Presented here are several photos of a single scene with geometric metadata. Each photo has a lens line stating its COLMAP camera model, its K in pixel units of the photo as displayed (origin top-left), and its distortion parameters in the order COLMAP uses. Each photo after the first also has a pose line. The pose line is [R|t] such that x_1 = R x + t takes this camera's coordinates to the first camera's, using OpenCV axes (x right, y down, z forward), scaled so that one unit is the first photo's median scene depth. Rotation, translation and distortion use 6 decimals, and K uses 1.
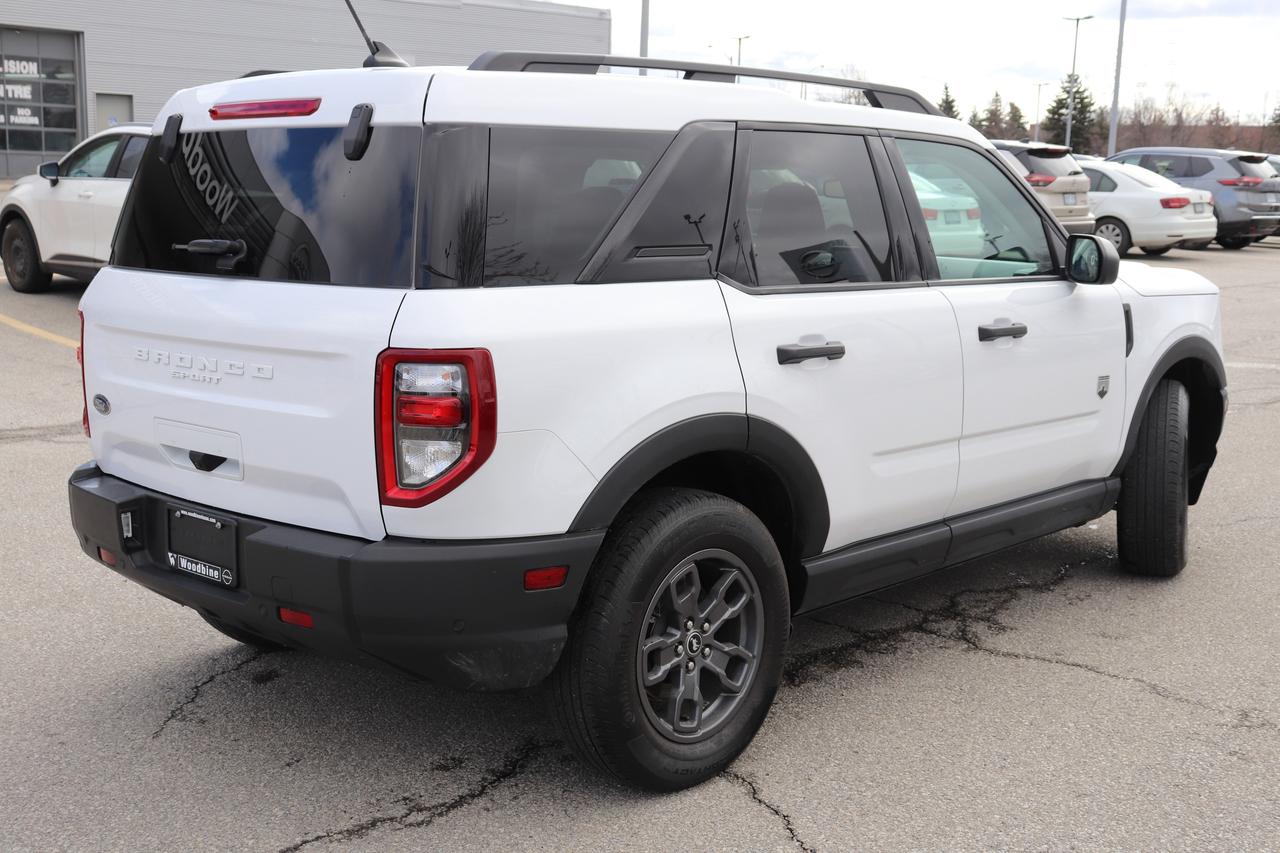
lens RADIAL K [[1609.6, 0, 657.2], [0, 1609.6, 431.6], [0, 0, 1]] dist [-0.024049, 0.227546]
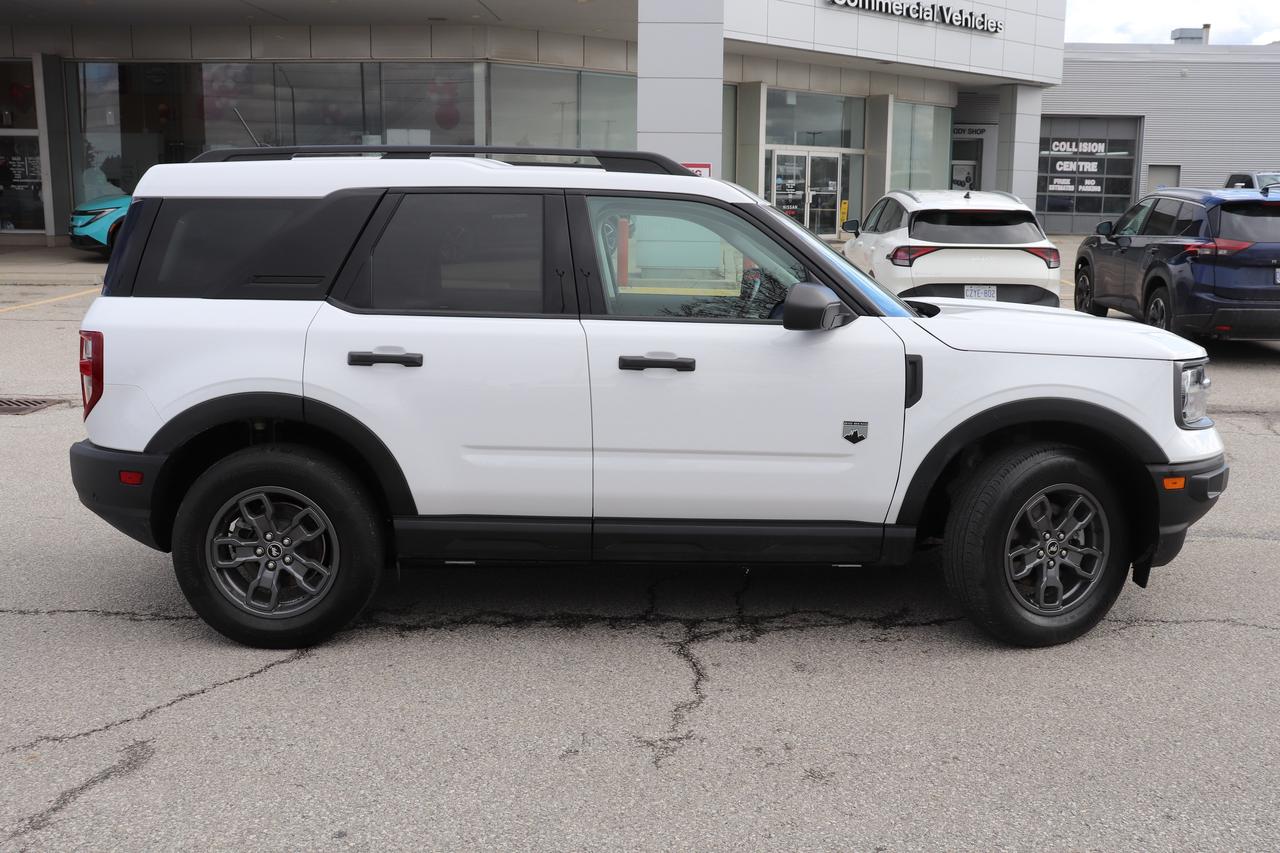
lens RADIAL K [[1333.8, 0, 640.0], [0, 1333.8, 426.5], [0, 0, 1]] dist [-0.050173, 0.003982]
pose [[0.646064, 0.110001, -0.755315, 0.950458], [-0.119467, 0.991938, 0.042276, -0.058169], [0.753876, 0.062922, 0.653996, 0.389580]]
